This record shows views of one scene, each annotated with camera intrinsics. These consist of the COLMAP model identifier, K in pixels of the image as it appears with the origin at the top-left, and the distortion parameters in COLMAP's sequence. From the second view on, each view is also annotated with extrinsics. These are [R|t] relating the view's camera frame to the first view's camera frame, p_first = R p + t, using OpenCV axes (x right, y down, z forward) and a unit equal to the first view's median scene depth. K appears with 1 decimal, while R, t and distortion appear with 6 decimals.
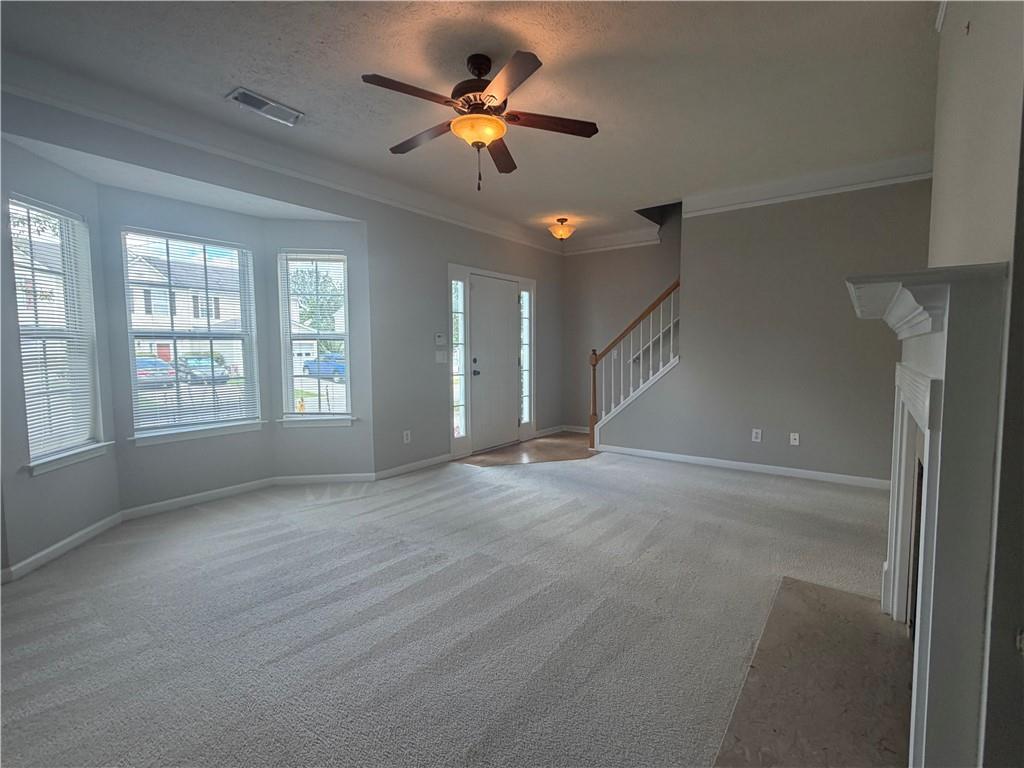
lens RADIAL K [[478.5, 0, 509.4], [0, 478.5, 378.7], [0, 0, 1]] dist [0.000280, -0.001011]
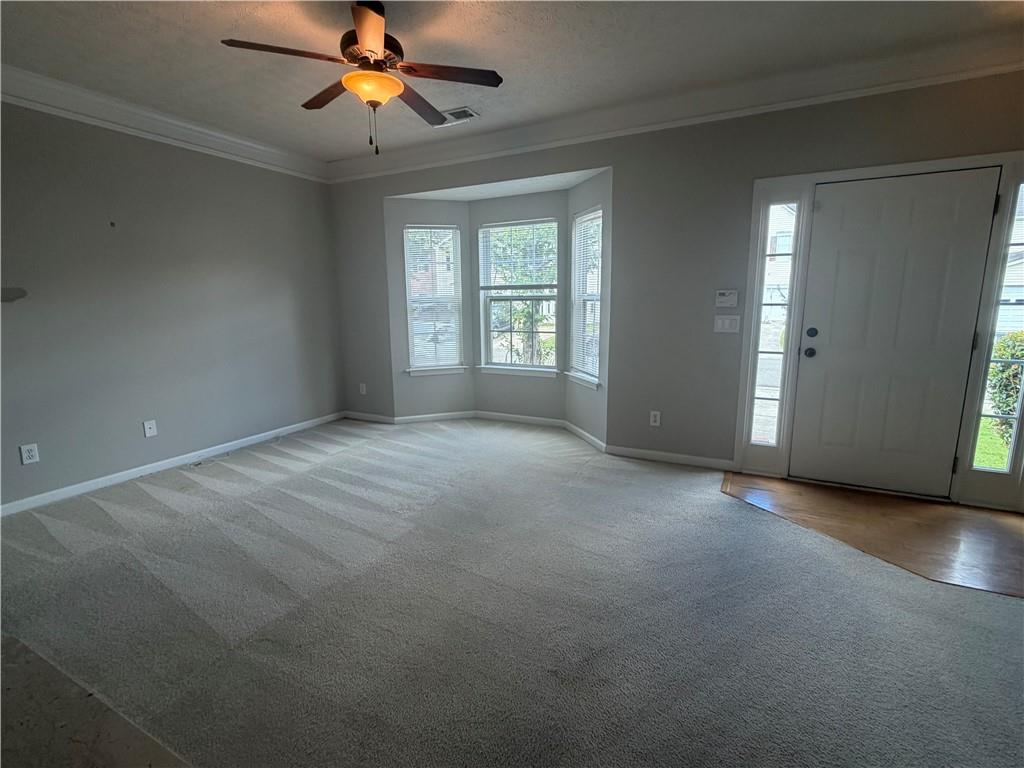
lens RADIAL K [[478.5, 0, 515.4], [0, 478.5, 385.1], [0, 0, 1]] dist [0.000280, -0.001011]
pose [[0.177459, 0.164832, -0.970226, 0.575723], [-0.064111, 0.985716, 0.155737, -0.052061], [0.982038, 0.034565, 0.185492, 0.644241]]
